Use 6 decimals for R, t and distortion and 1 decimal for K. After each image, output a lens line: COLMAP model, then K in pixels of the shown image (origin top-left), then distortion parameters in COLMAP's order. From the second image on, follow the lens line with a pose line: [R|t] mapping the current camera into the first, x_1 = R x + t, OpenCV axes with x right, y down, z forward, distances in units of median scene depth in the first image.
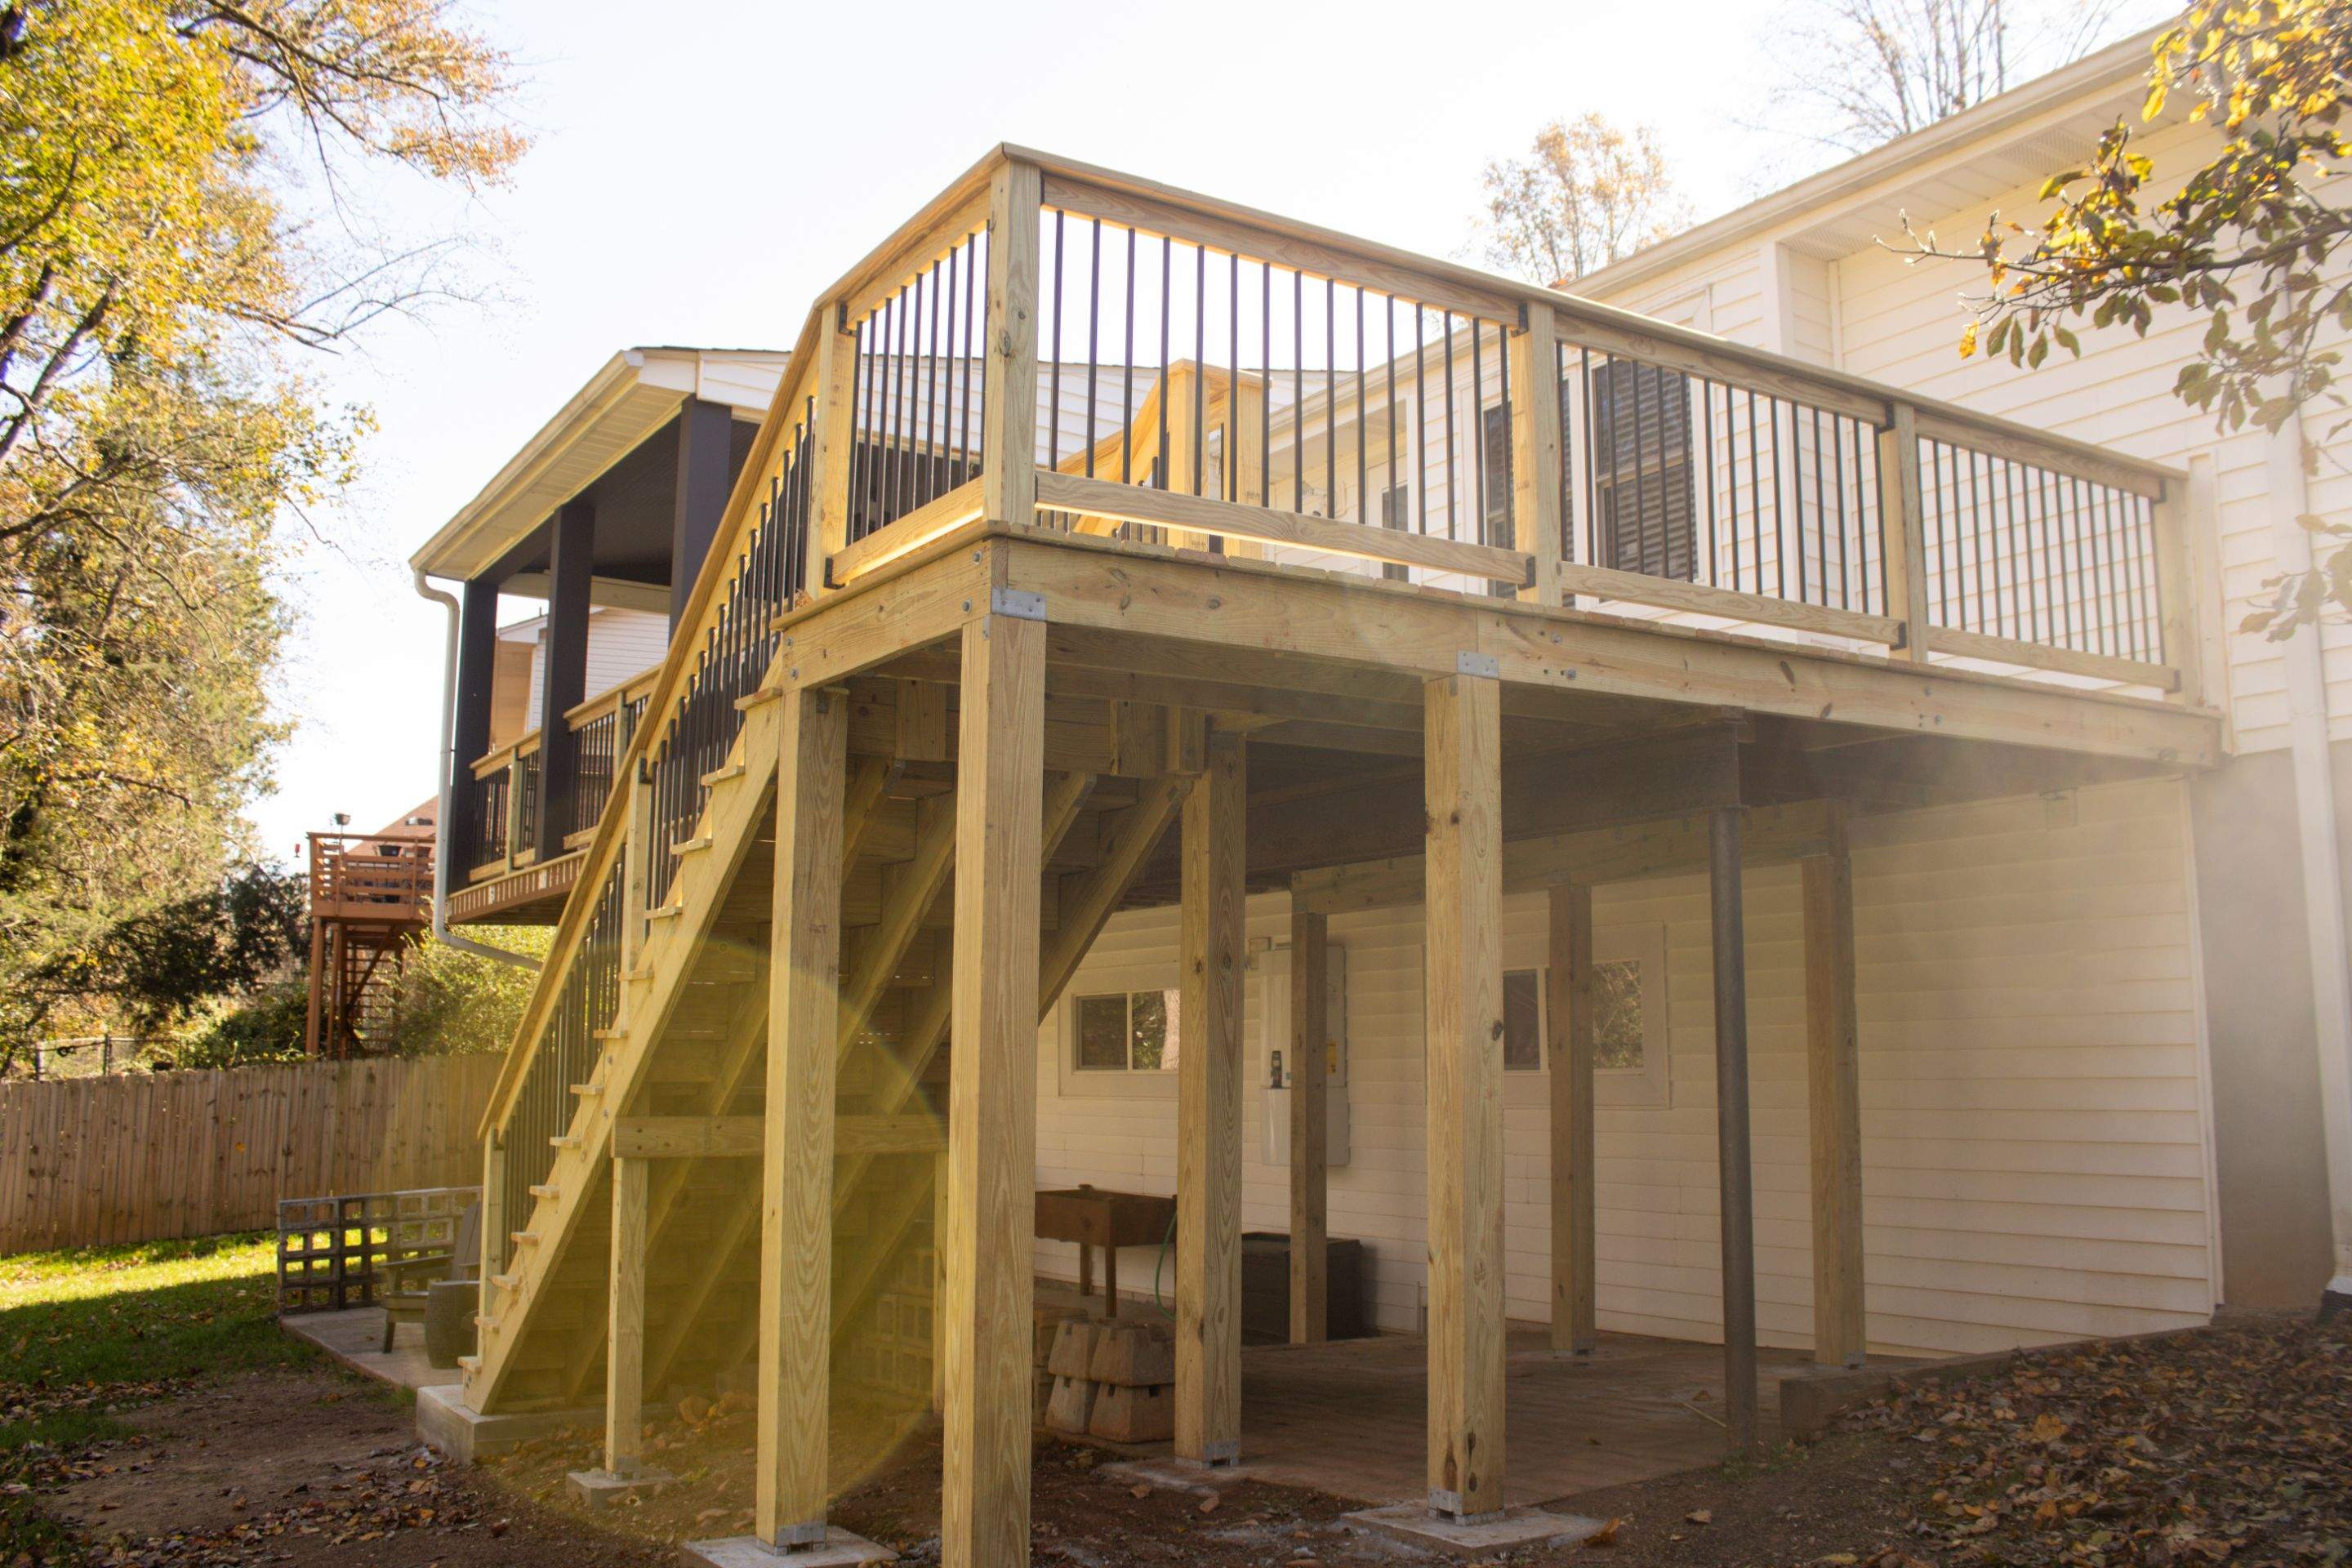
lens RADIAL K [[2064.5, 0, 1176.0], [0, 2064.5, 784.0], [0, 0, 1]] dist [-0.209527, 0.230108]
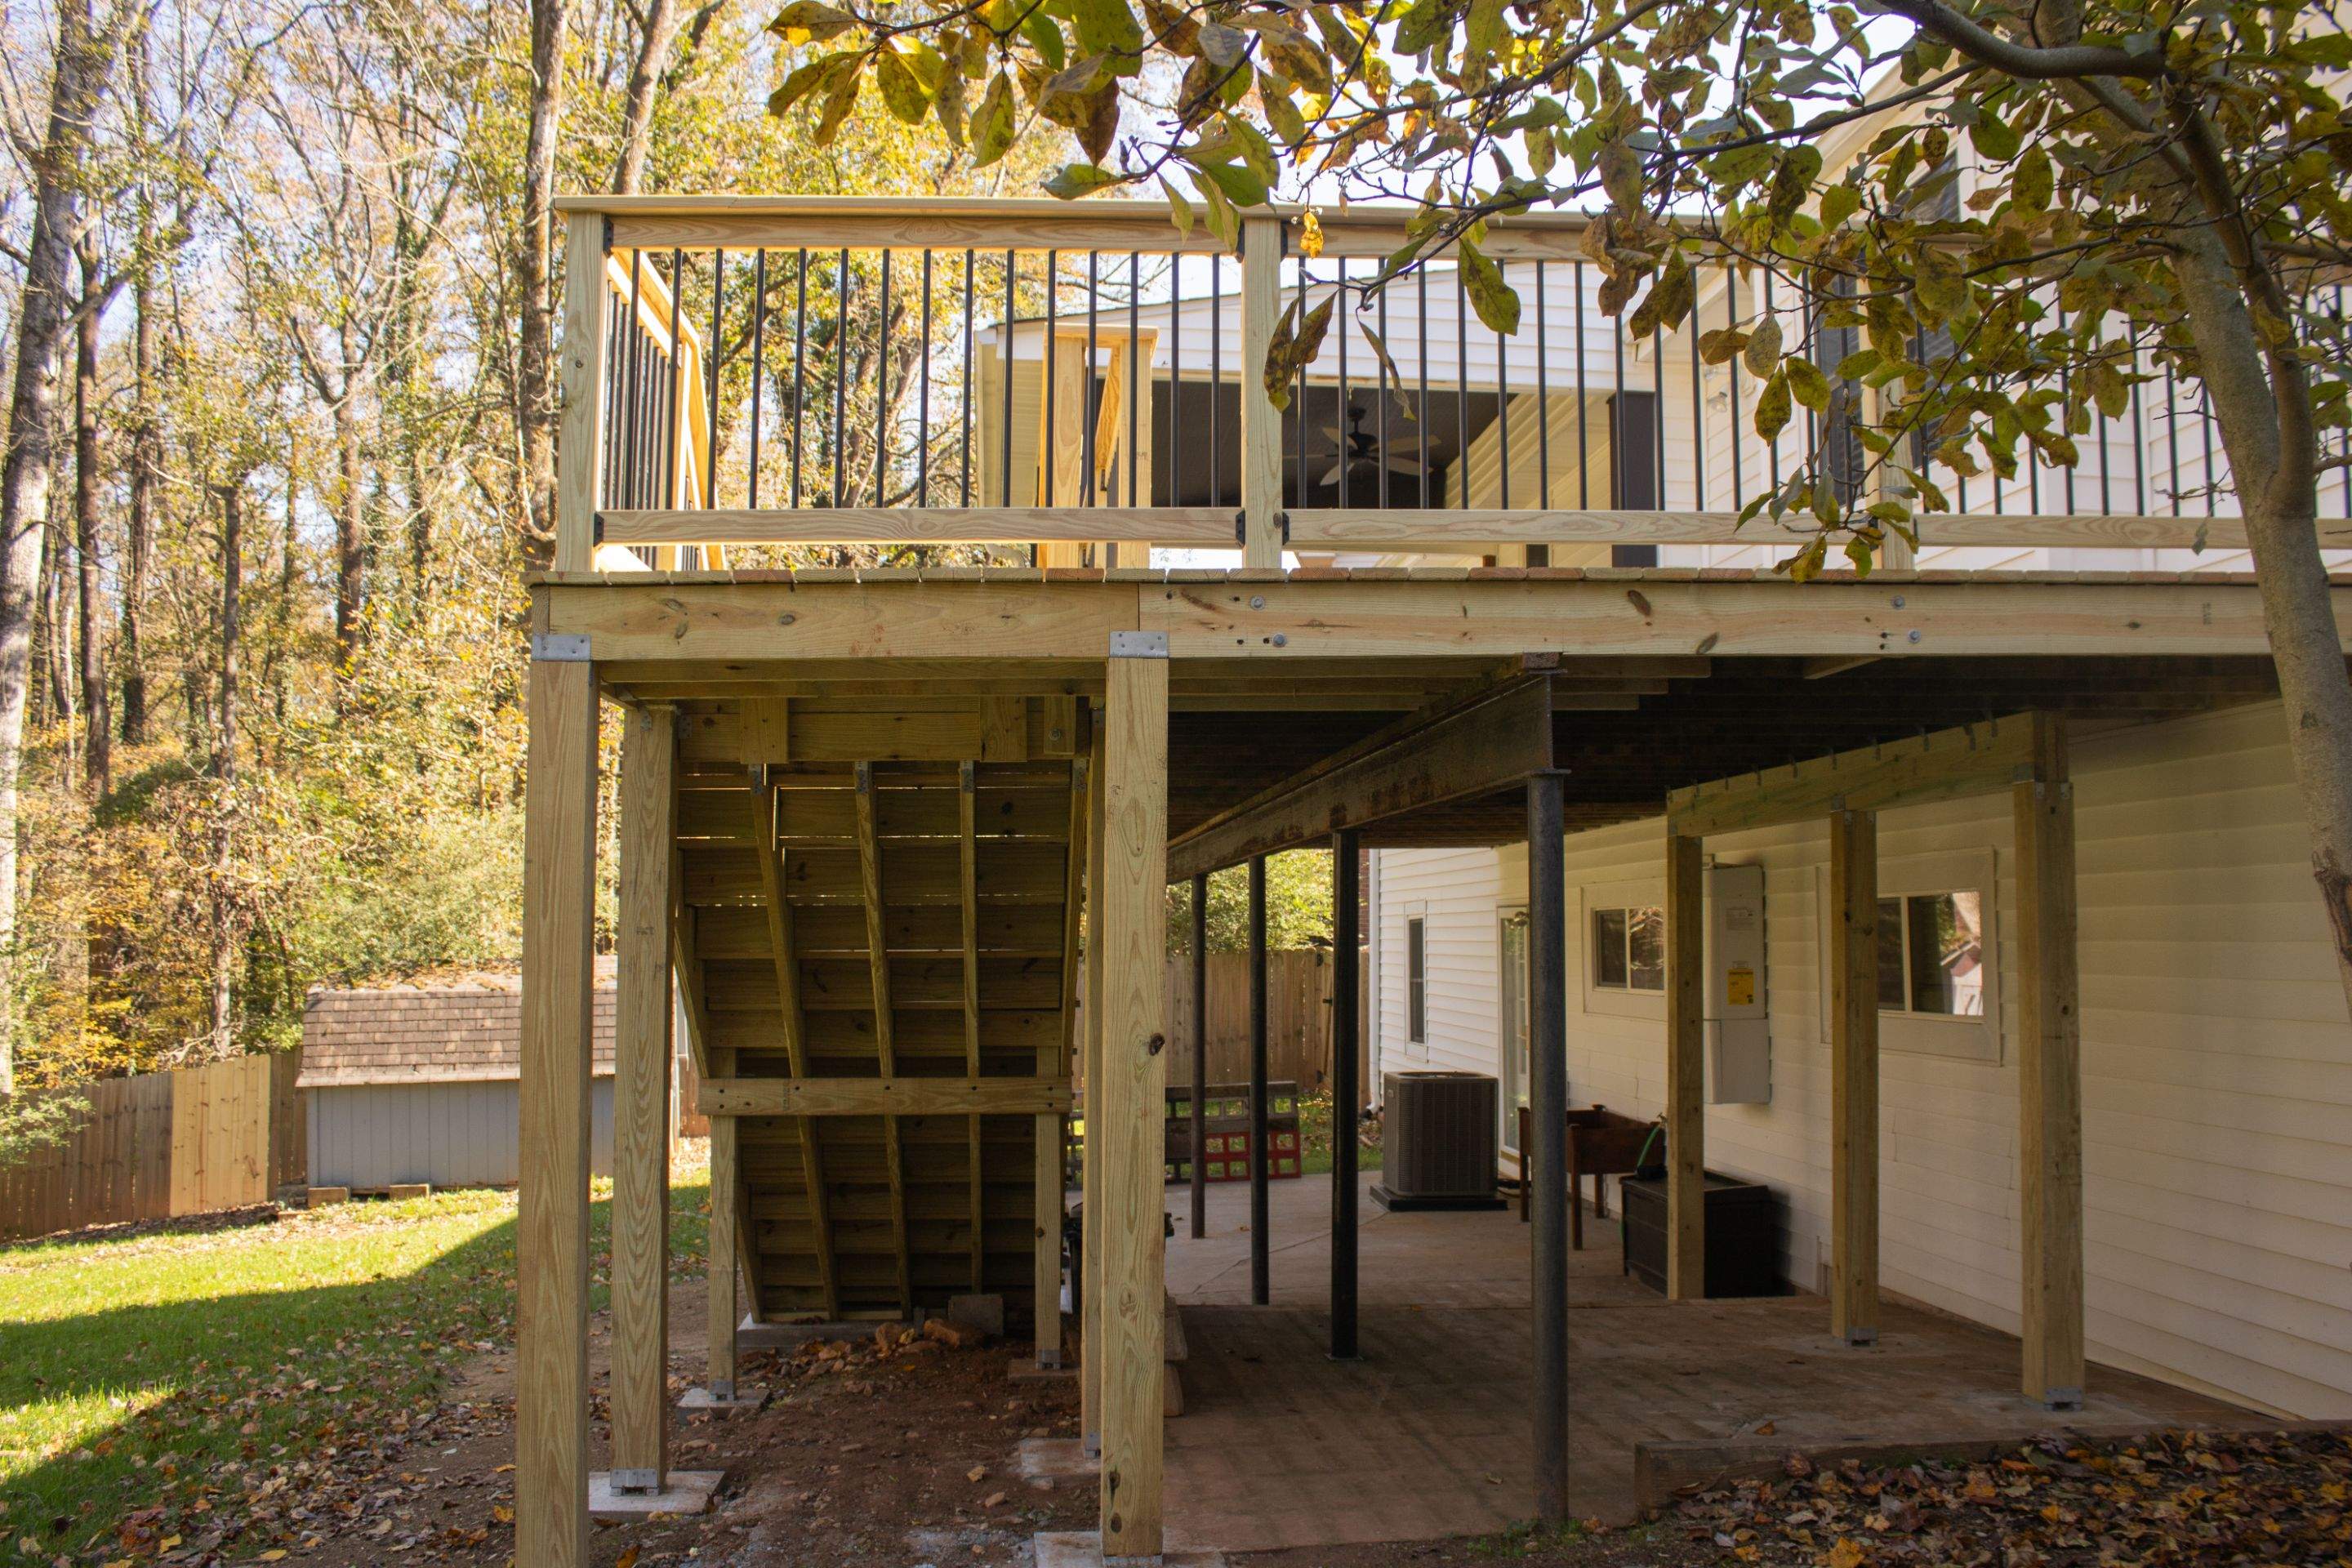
lens RADIAL K [[2064.5, 0, 1176.0], [0, 2064.5, 784.0], [0, 0, 1]] dist [-0.209527, 0.230108]
pose [[0.882596, -0.040075, -0.468421, 0.503015], [0.069903, 0.996471, 0.046460, -0.032168], [0.464906, -0.073750, 0.882283, 0.164631]]
